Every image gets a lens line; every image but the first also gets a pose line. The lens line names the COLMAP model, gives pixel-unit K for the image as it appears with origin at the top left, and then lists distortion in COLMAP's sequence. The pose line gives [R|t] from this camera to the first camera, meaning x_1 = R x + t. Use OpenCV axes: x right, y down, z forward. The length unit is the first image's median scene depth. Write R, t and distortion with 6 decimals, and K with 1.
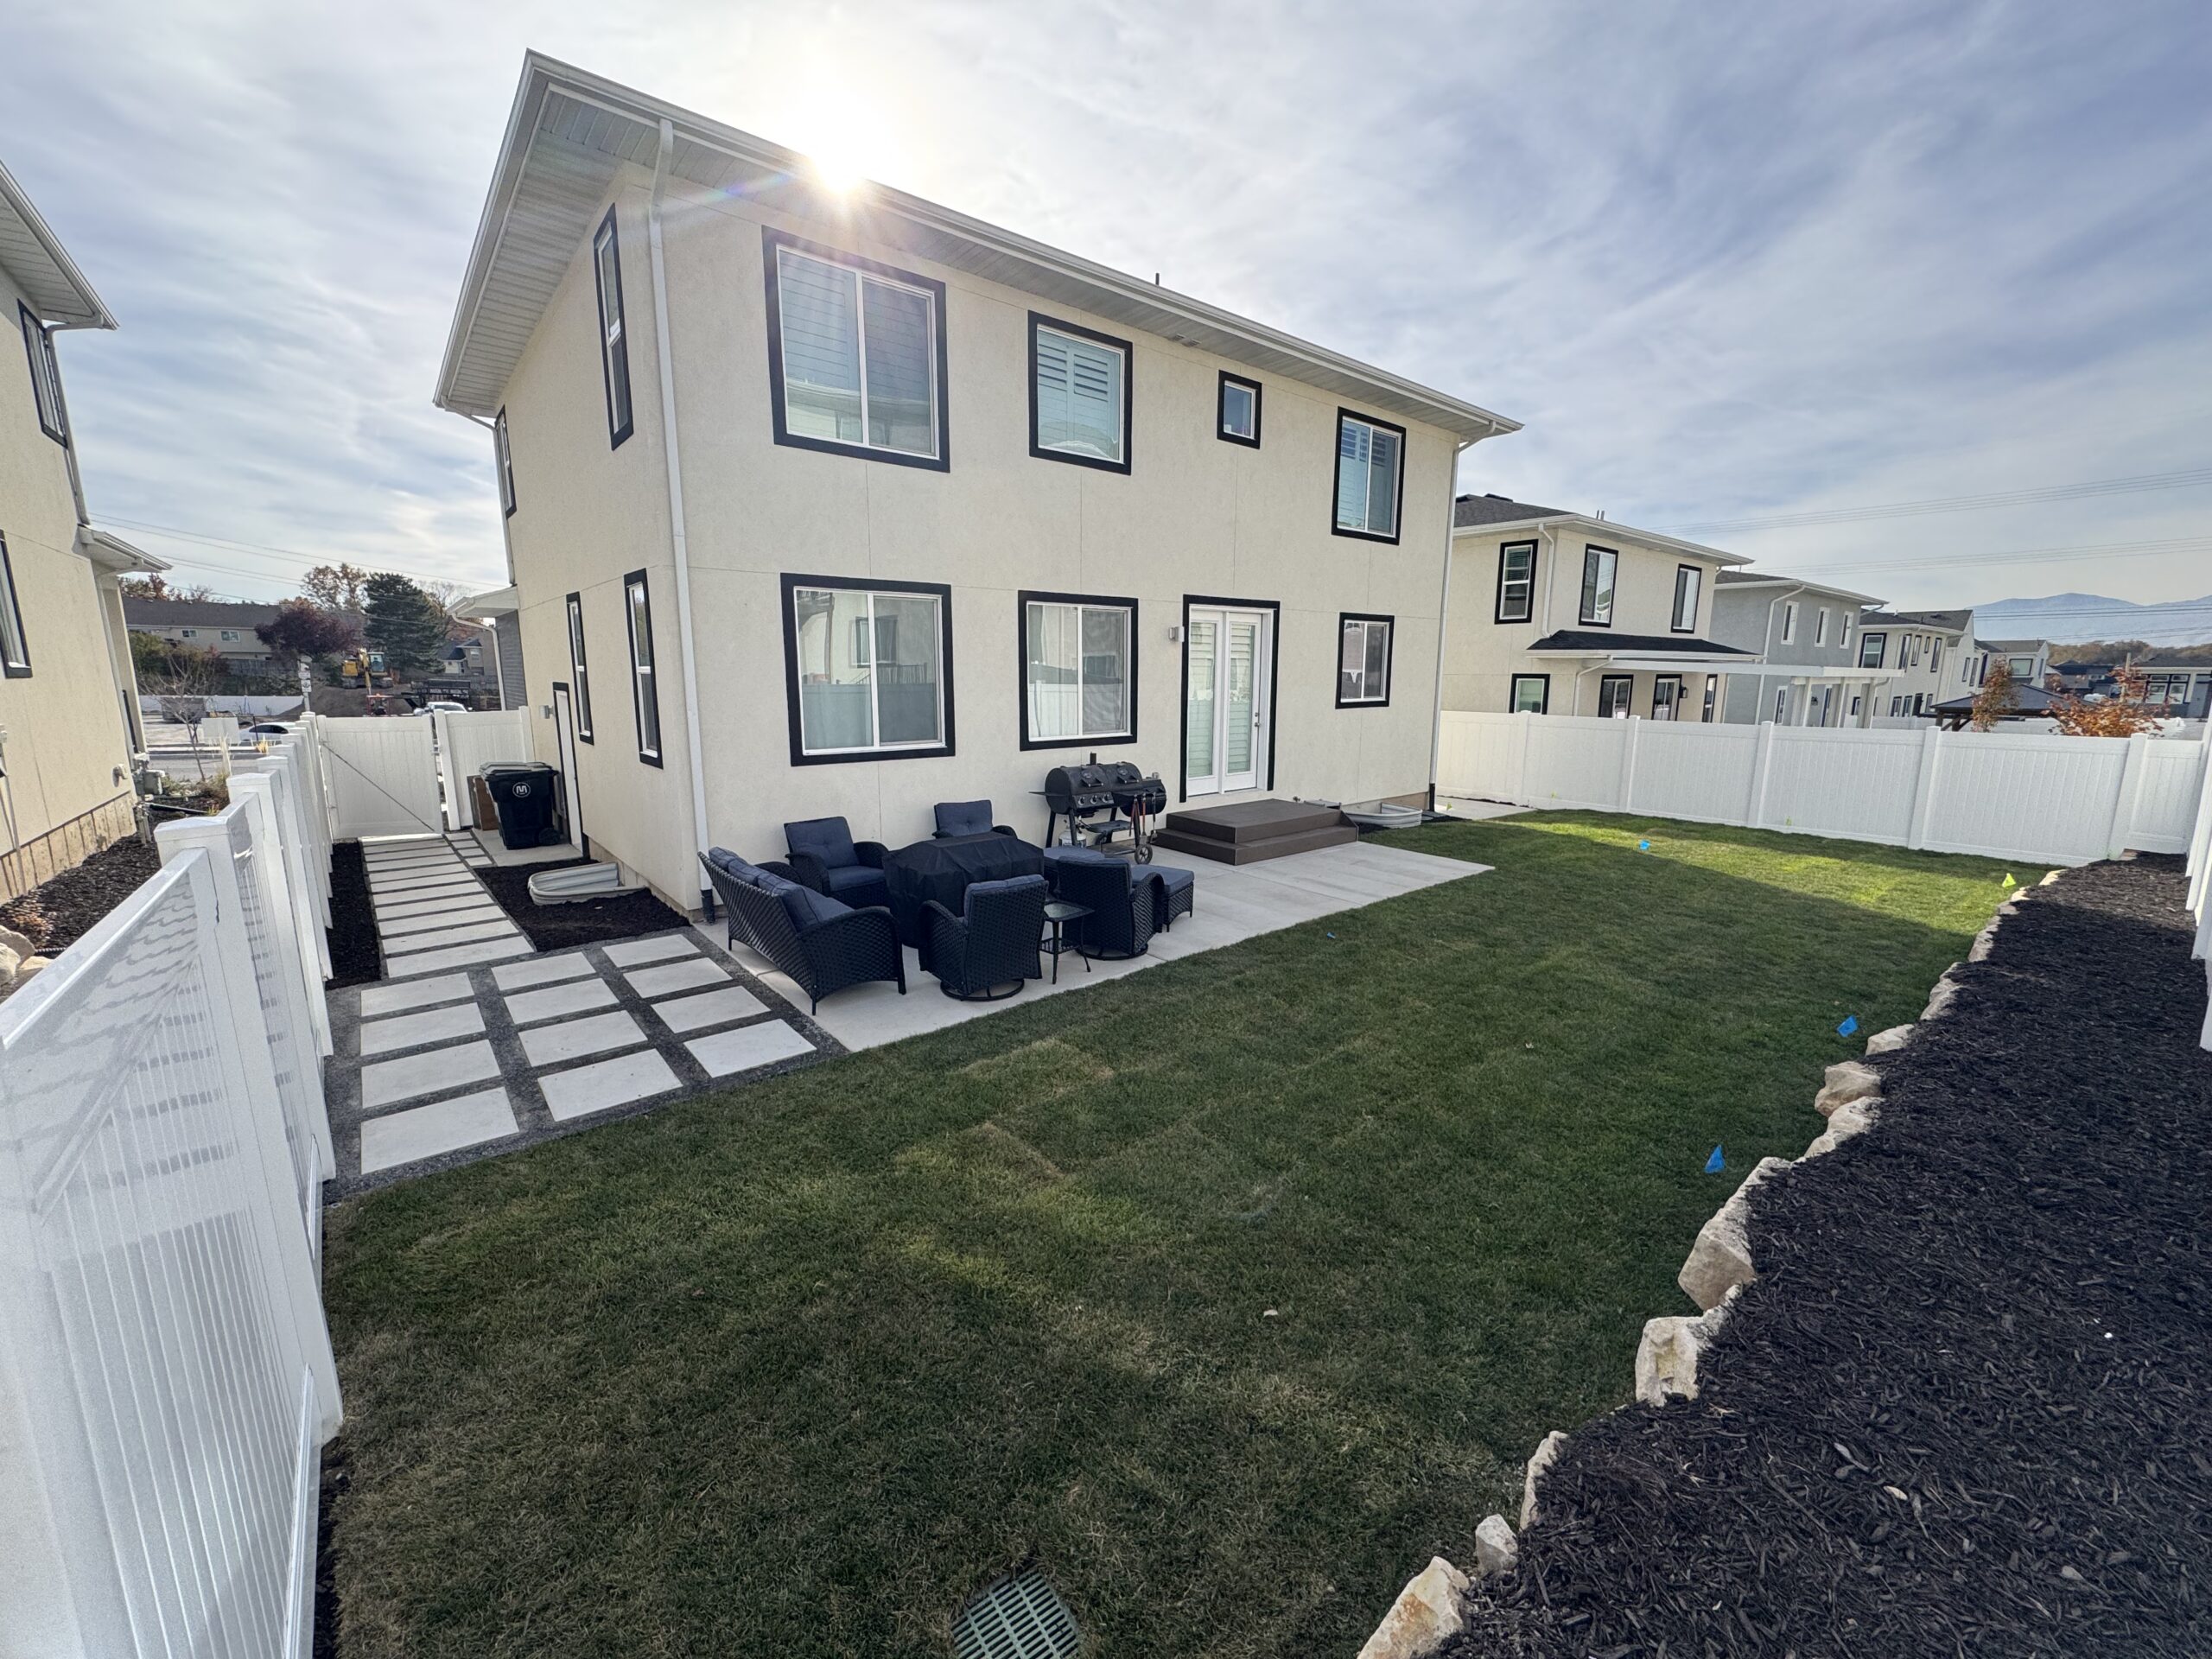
lens RADIAL K [[884.8, 0, 1106.0], [0, 884.8, 829.5], [0, 0, 1]] dist [0.003149, -0.000335]
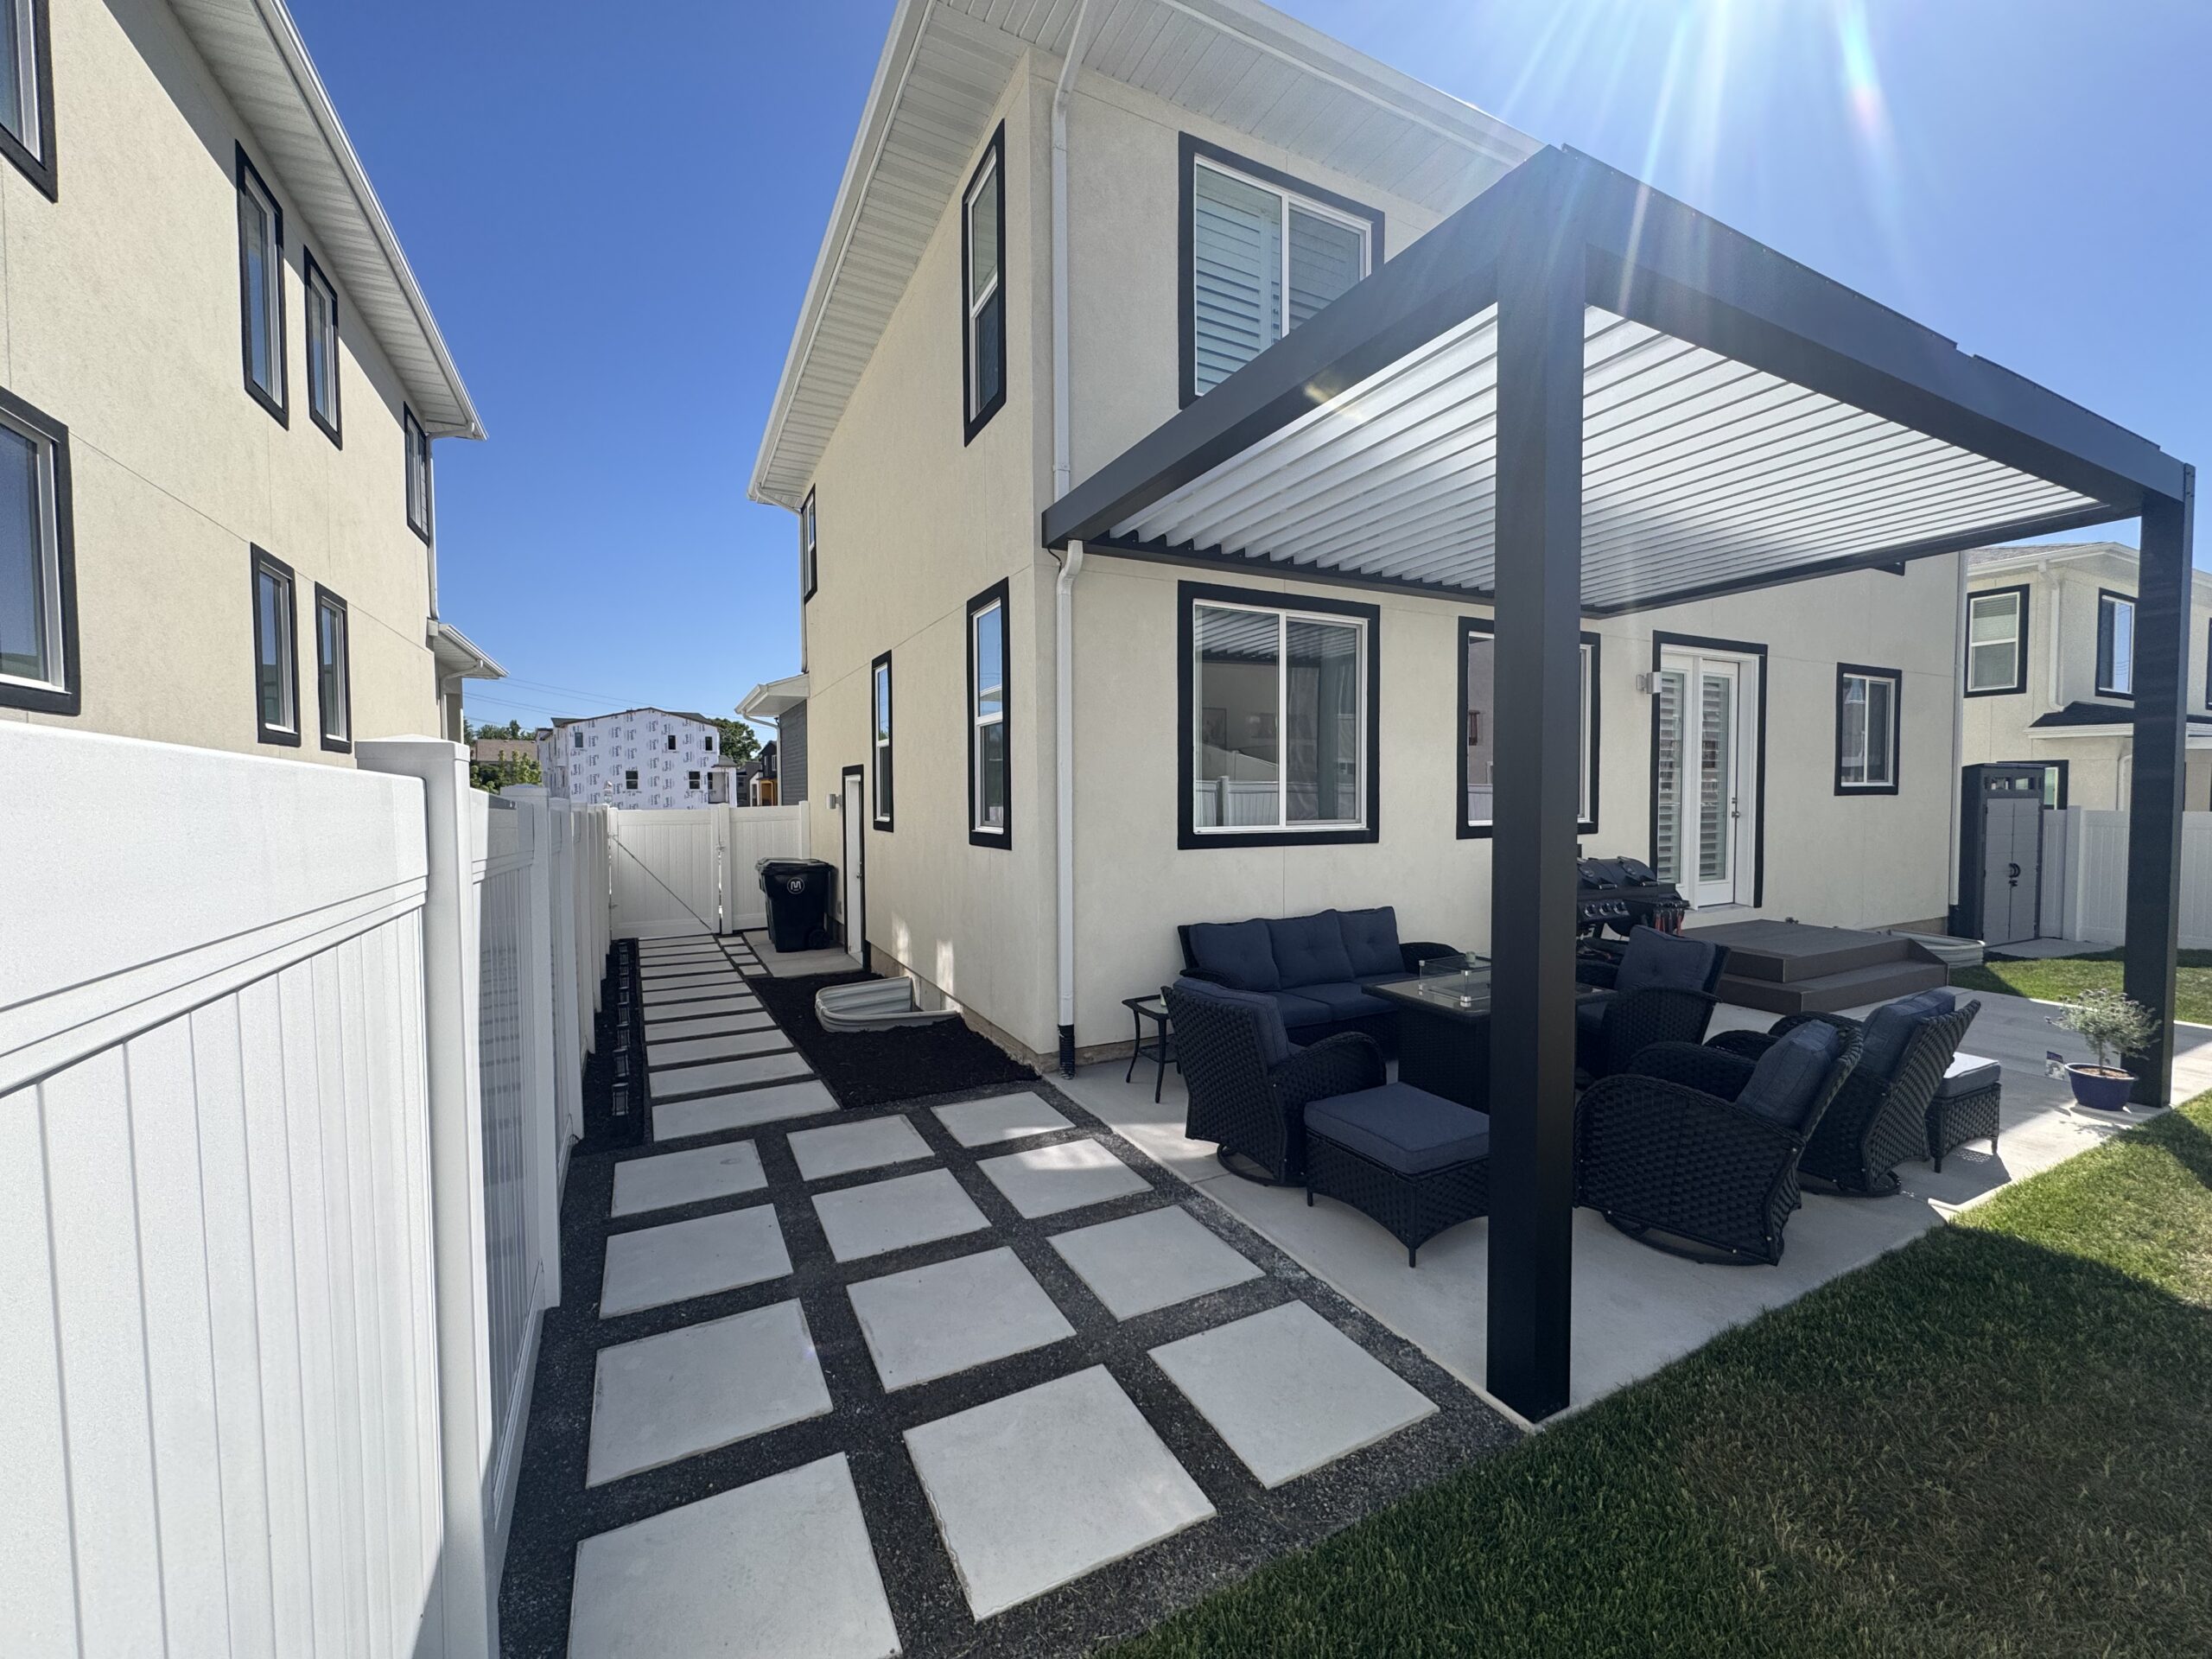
lens RADIAL K [[884.8, 0, 1106.0], [0, 884.8, 829.5], [0, 0, 1]] dist [0.003149, -0.000335]
pose [[0.976608, 0.000872, -0.215027, -0.267961], [-0.030863, 0.990207, -0.136156, 0.010377], [0.212803, 0.139607, 0.967070, 0.317447]]
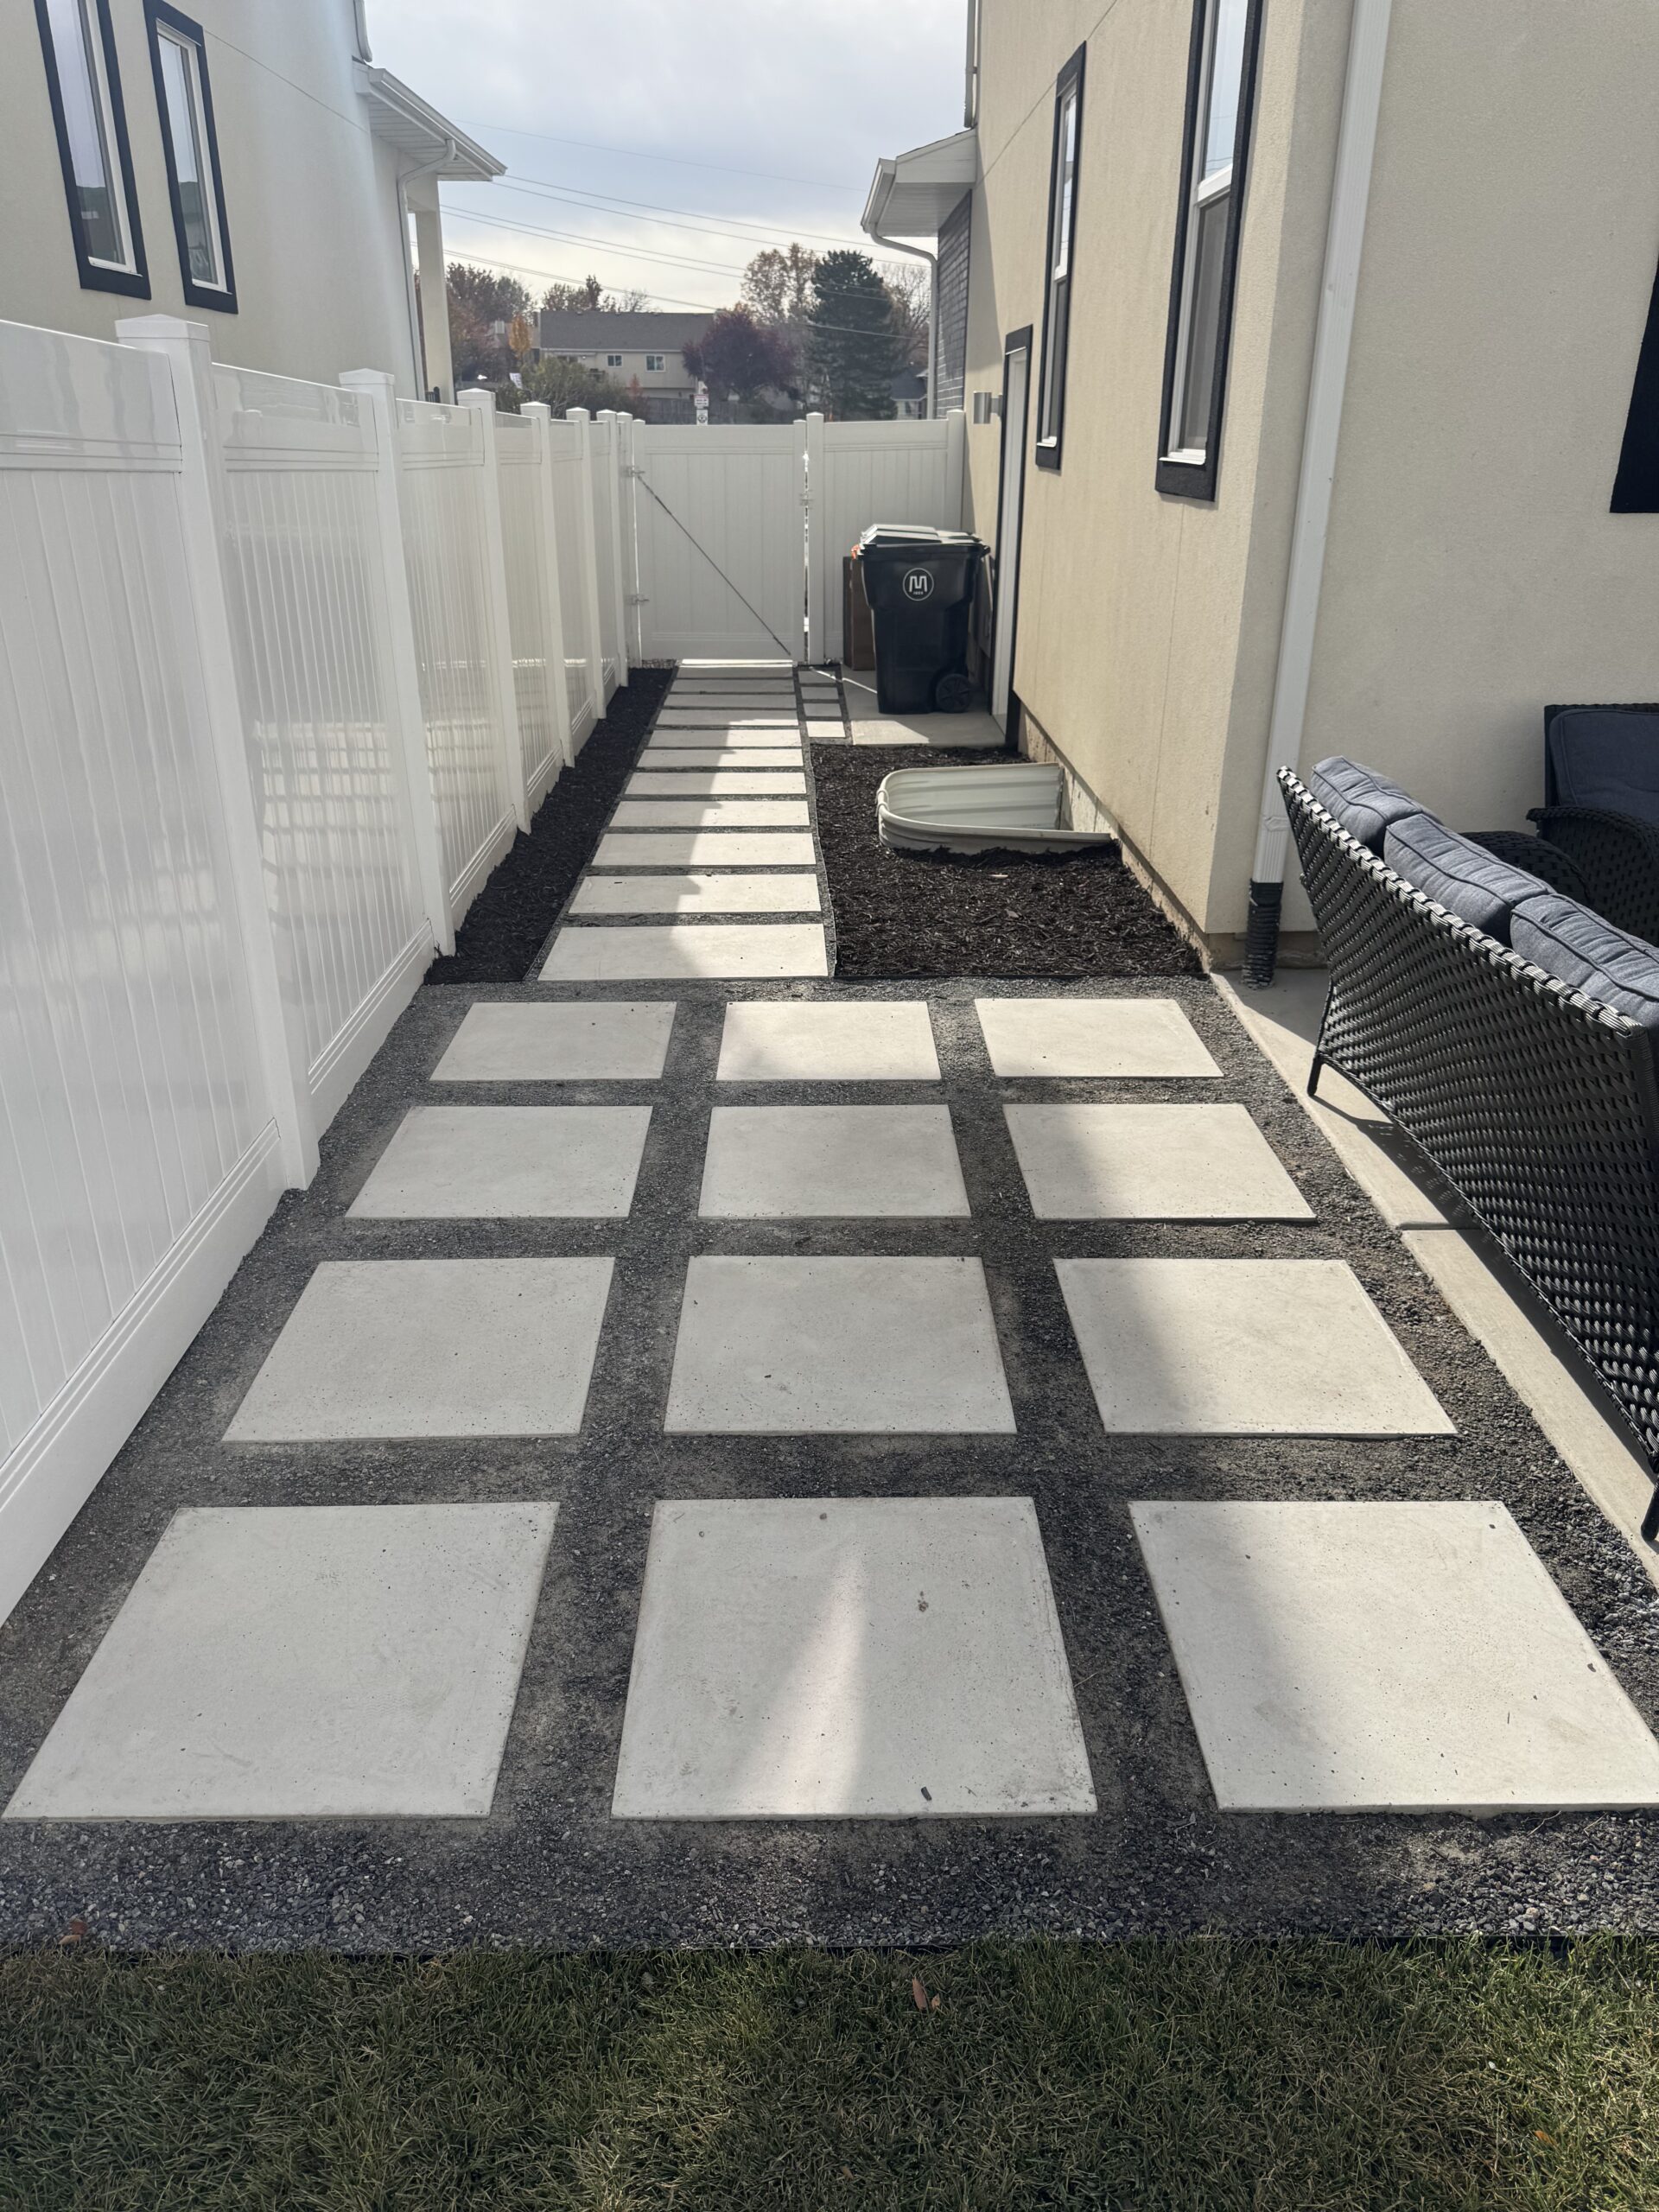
lens RADIAL K [[1559.8, 0, 829.5], [0, 1559.8, 1106.0], [0, 0, 1]] dist [0.086502, -0.122116]
pose [[0.779753, 0.248478, -0.574669, -0.210114], [-0.112455, 0.958530, 0.261867, 0.011271], [0.615906, -0.139567, 0.775359, 0.410526]]
